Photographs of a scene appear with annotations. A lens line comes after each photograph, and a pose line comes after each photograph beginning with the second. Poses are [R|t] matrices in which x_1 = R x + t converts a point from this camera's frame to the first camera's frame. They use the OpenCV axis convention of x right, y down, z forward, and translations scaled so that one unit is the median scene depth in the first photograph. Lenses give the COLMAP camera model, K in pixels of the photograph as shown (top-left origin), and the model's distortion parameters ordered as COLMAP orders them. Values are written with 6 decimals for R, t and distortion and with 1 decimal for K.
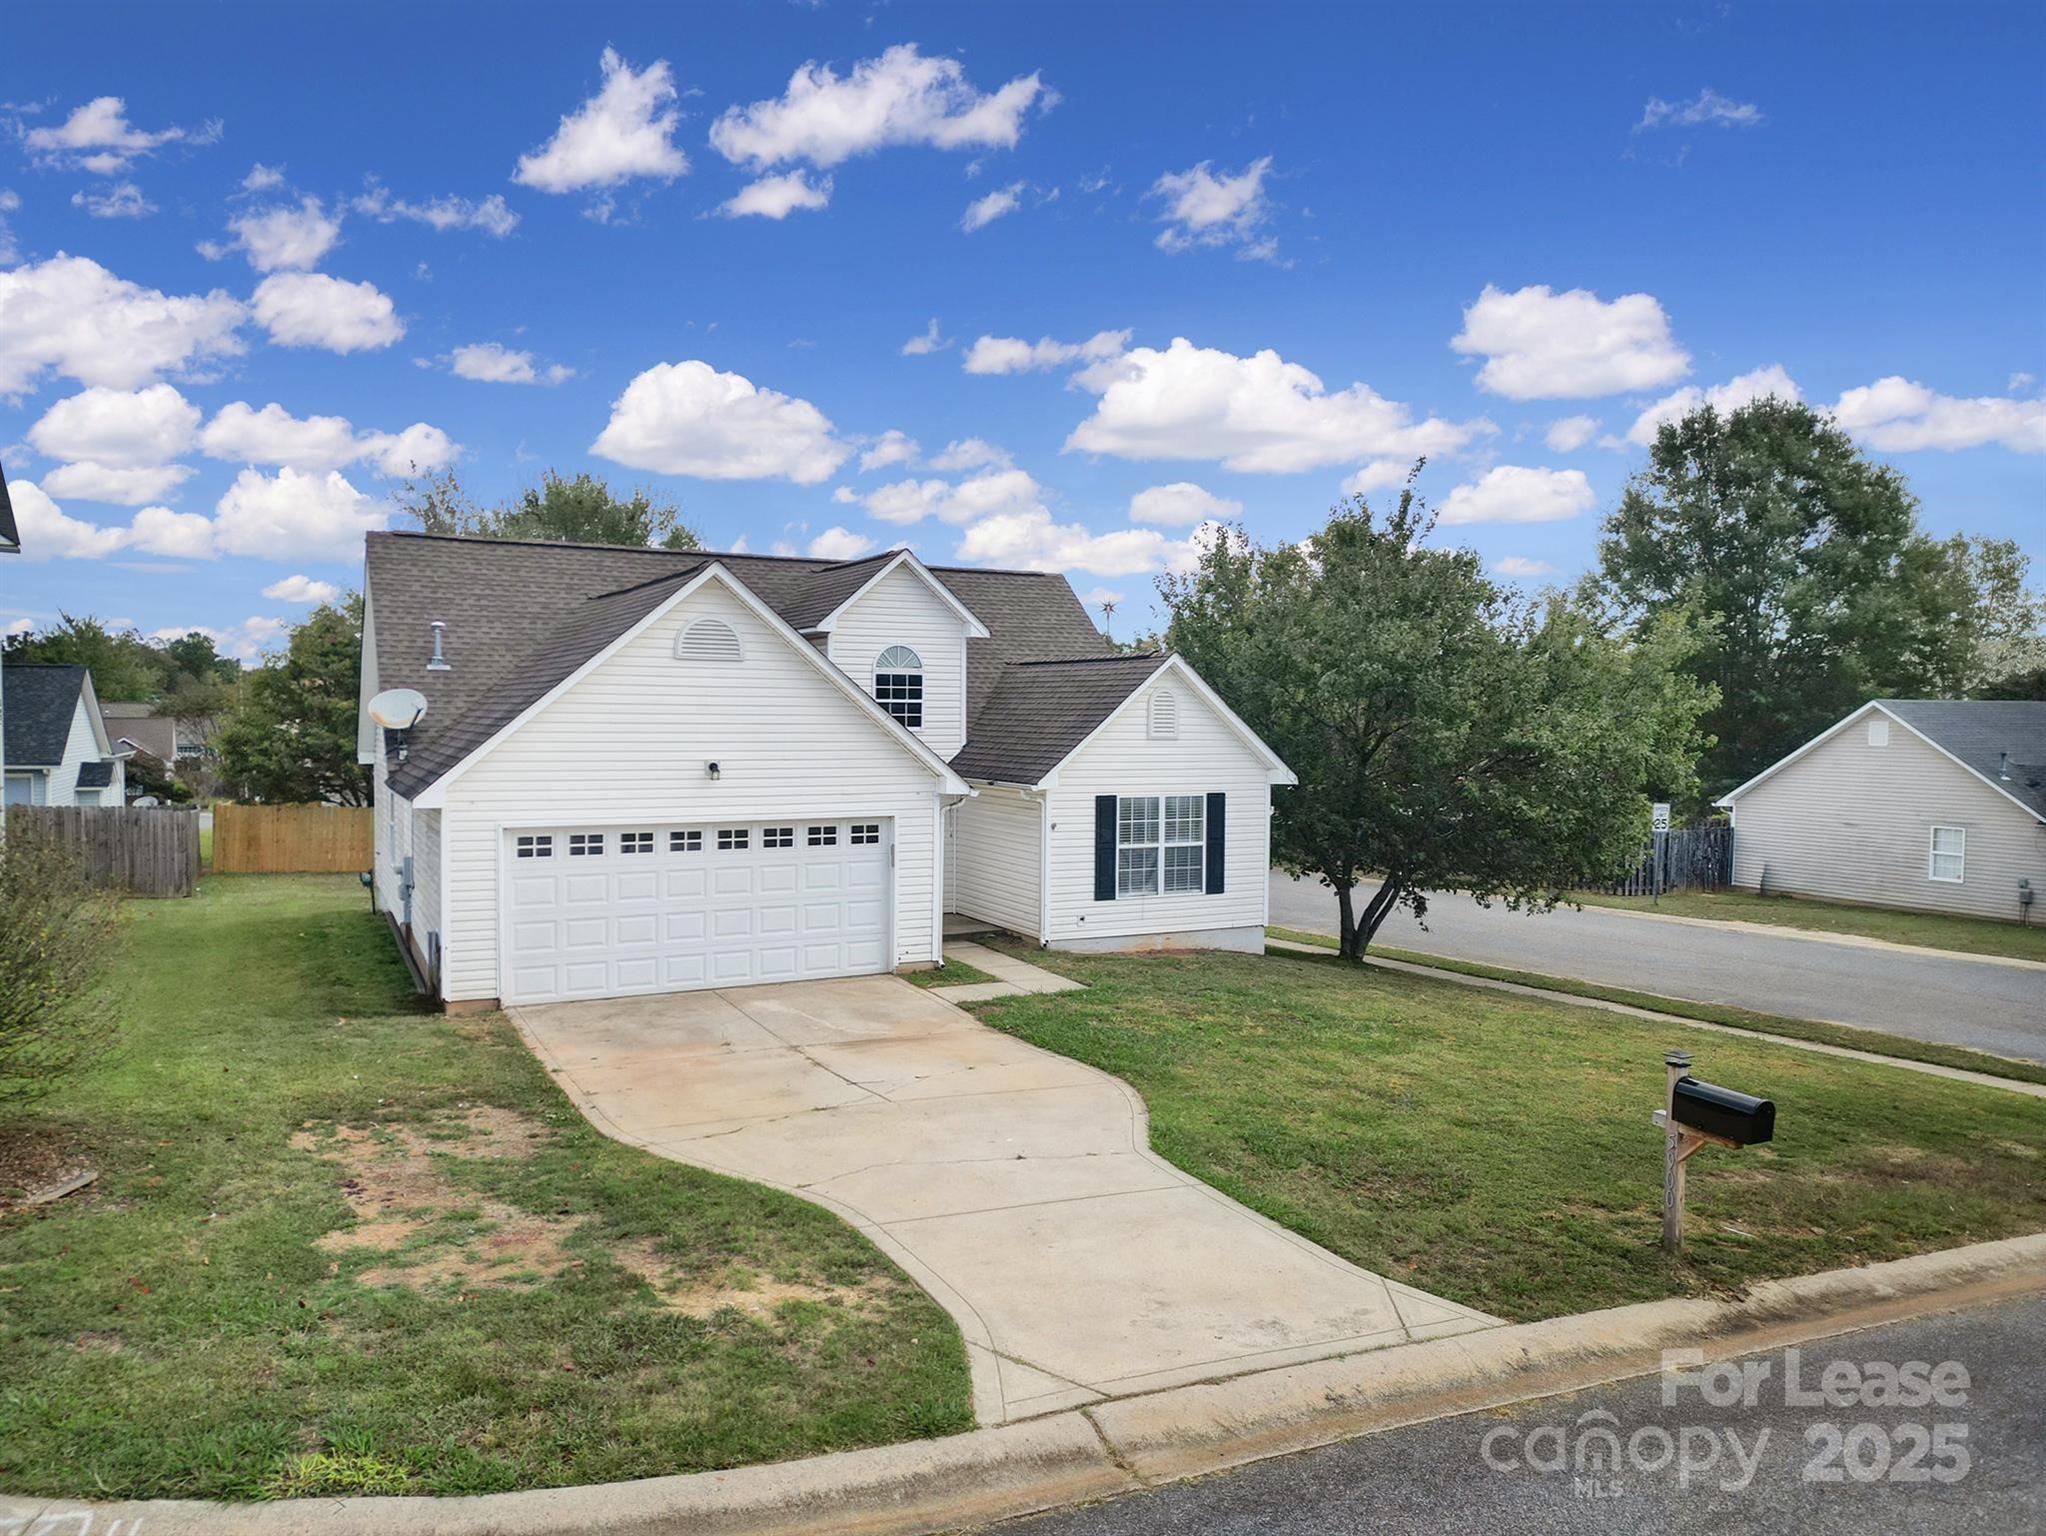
lens RADIAL K [[1418.7, 0, 1031.3], [0, 1418.7, 761.2], [0, 0, 1]] dist [0.050229, -0.037135]
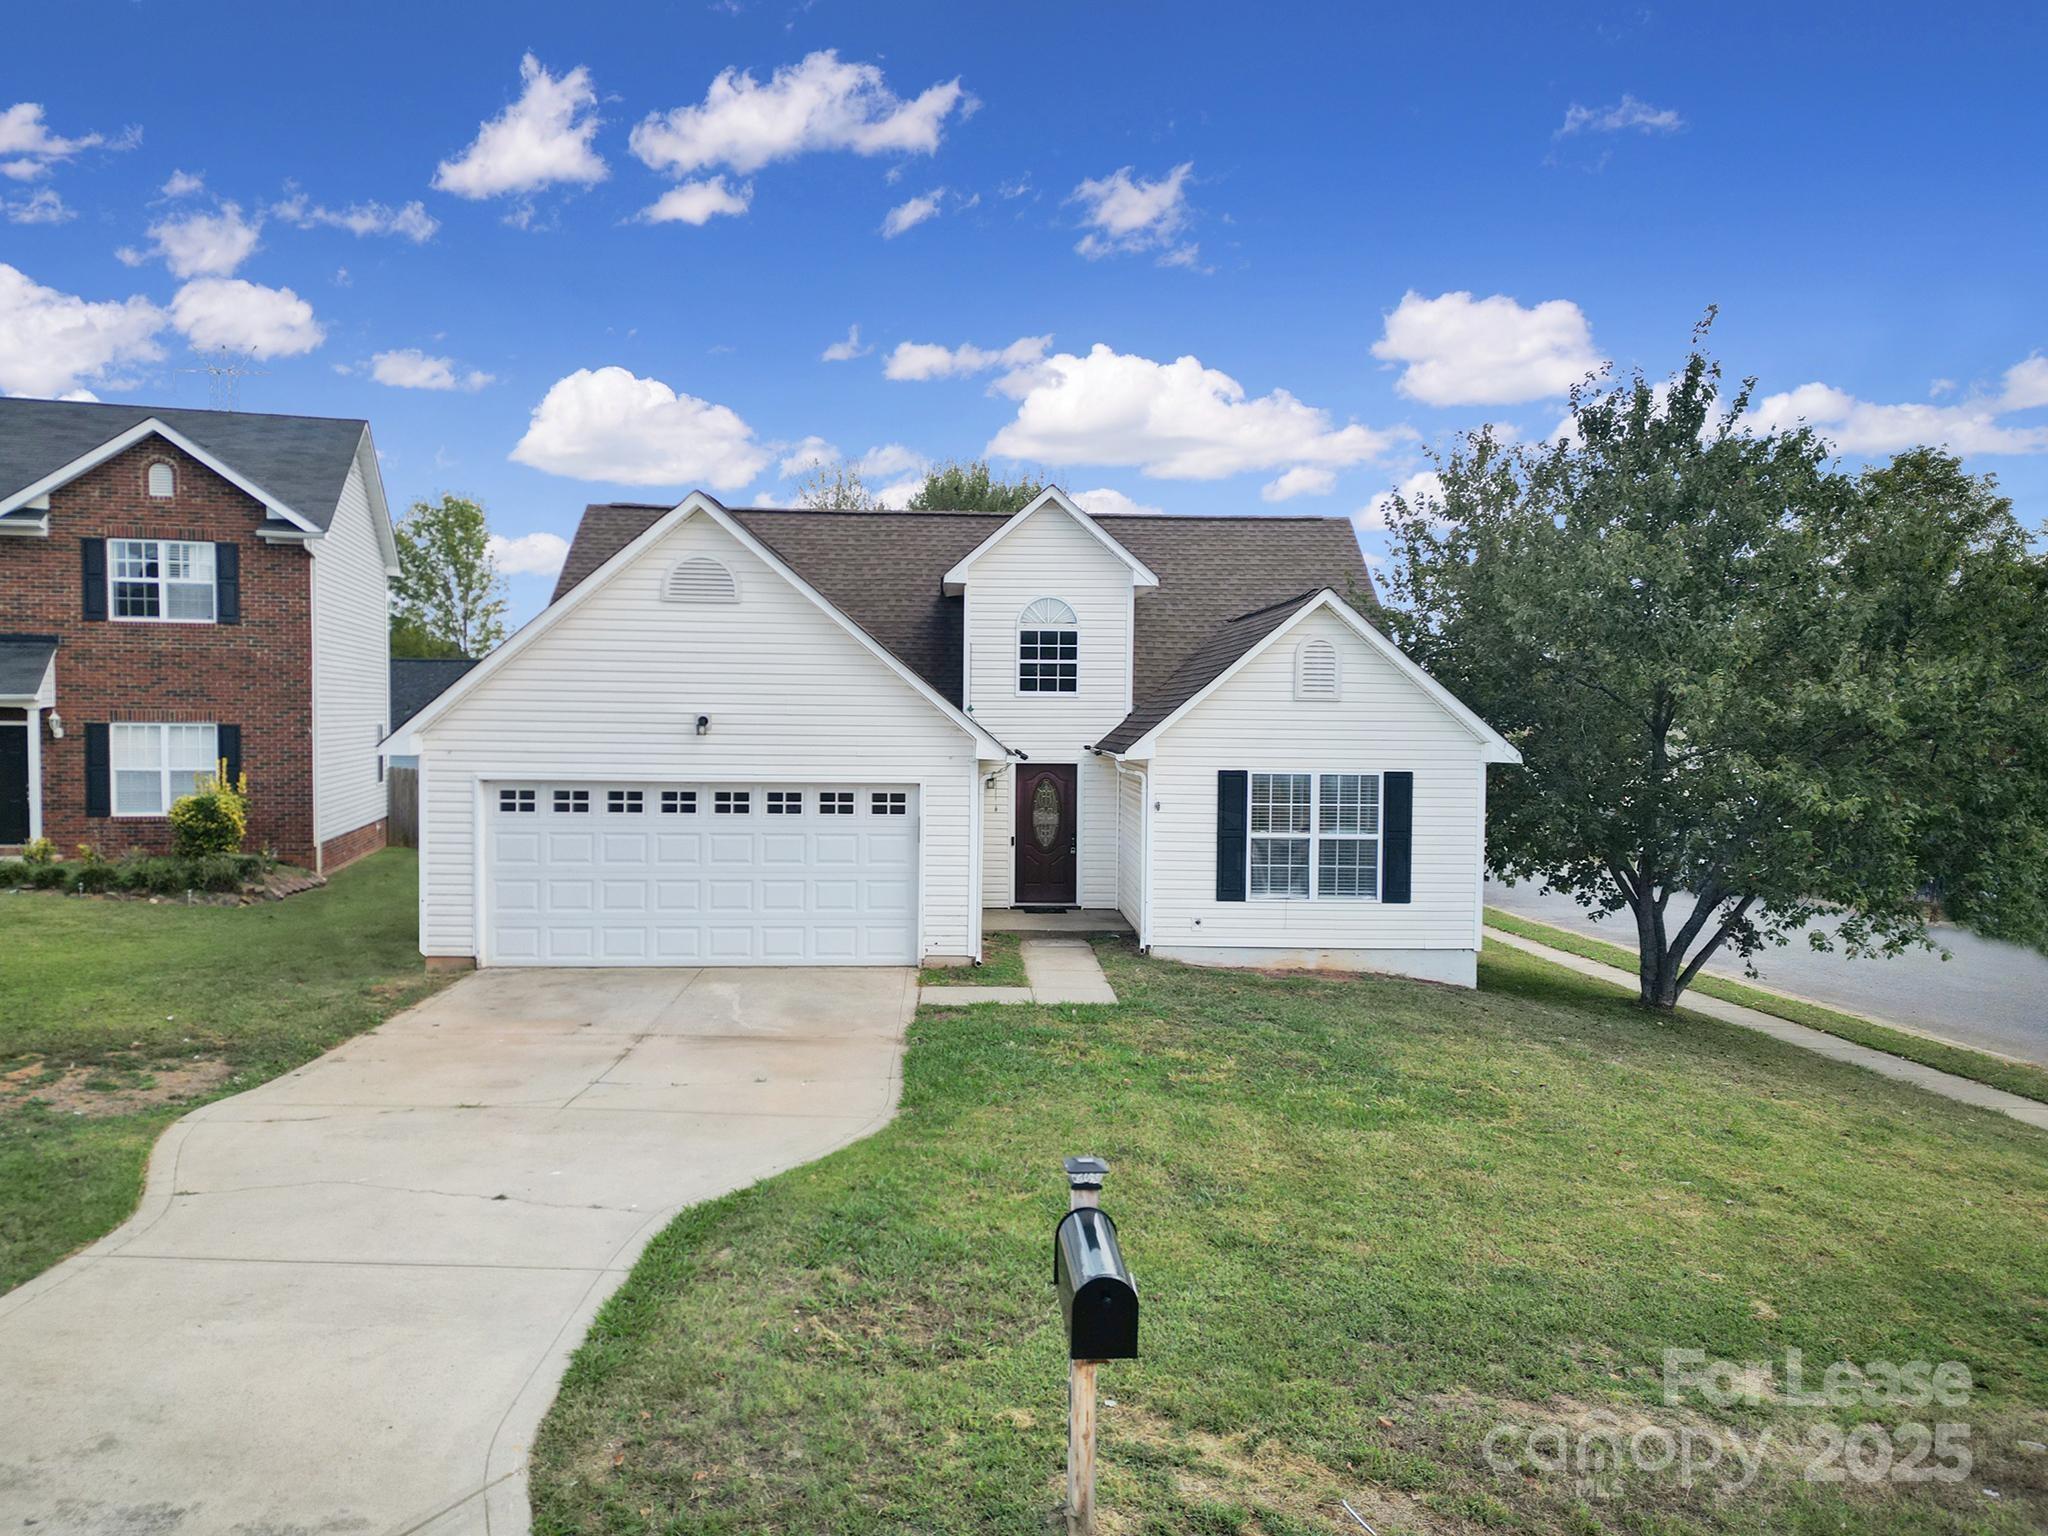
lens RADIAL K [[1420.1, 0, 1028.7], [0, 1420.1, 767.9], [0, 0, 1]] dist [0.050229, -0.037135]
pose [[0.906282, 0.017080, -0.422328, 0.285883], [-0.018722, 0.999825, 0.000260, 0.024668], [0.422258, 0.007671, 0.906443, 0.222506]]
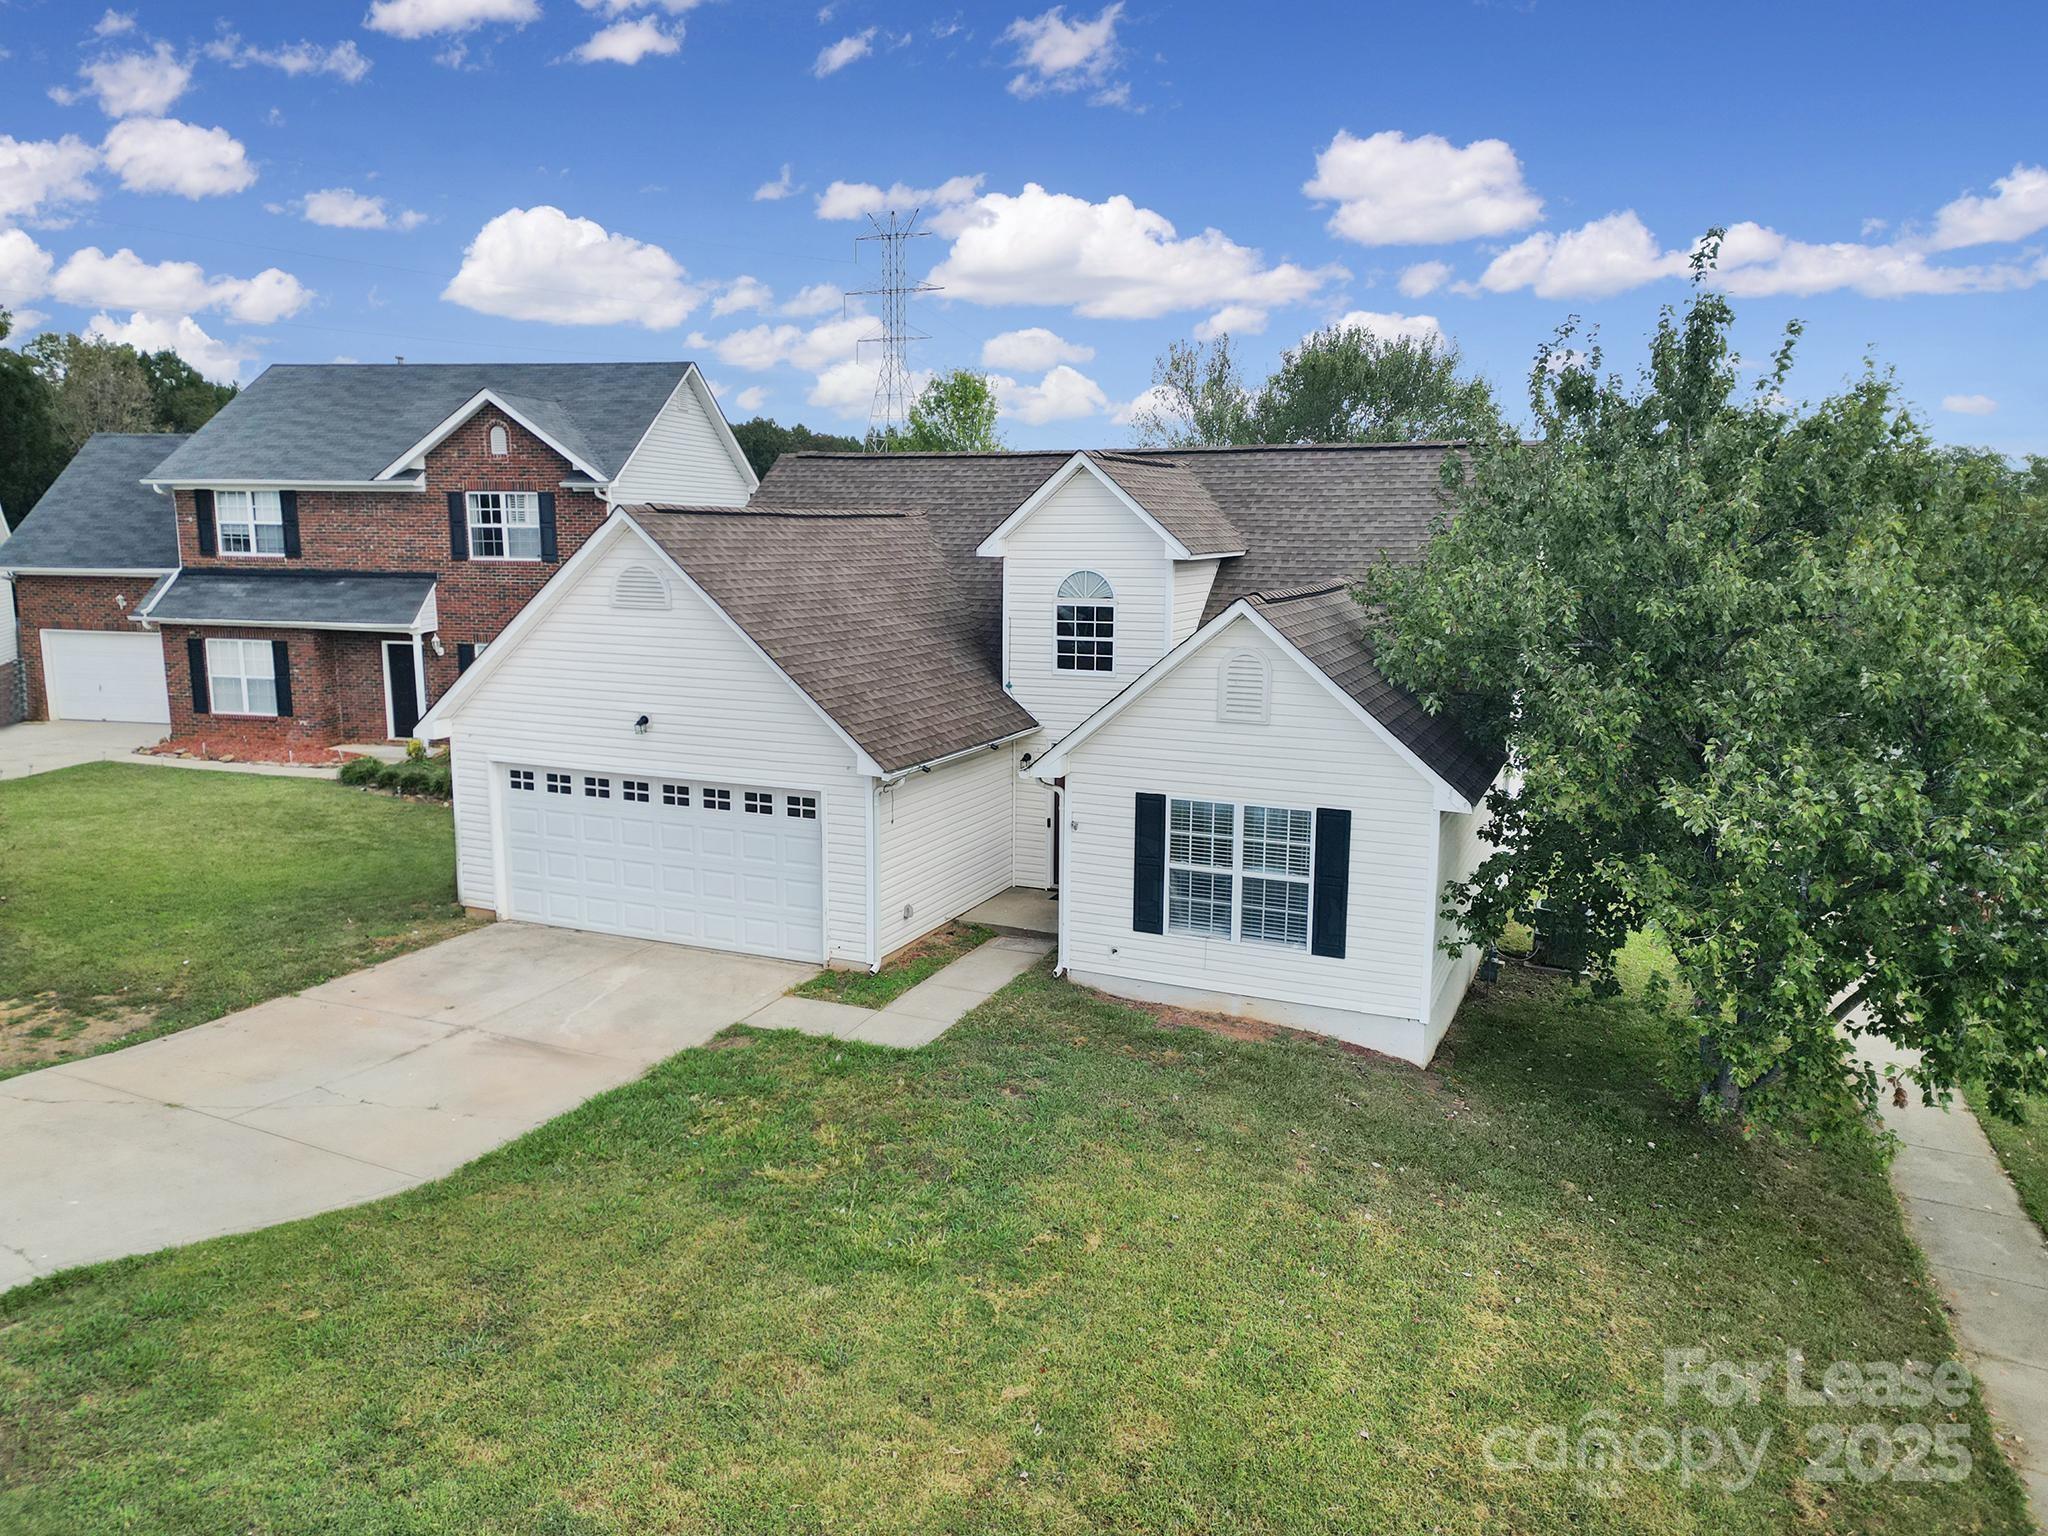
lens RADIAL K [[1420.1, 0, 1035.8], [0, 1420.1, 768.5], [0, 0, 1]] dist [0.050229, -0.037135]
pose [[0.629962, 0.127217, -0.766135, 0.571997], [-0.031243, 0.989845, 0.138674, -0.087753], [0.775997, -0.063423, 0.627540, 0.493084]]
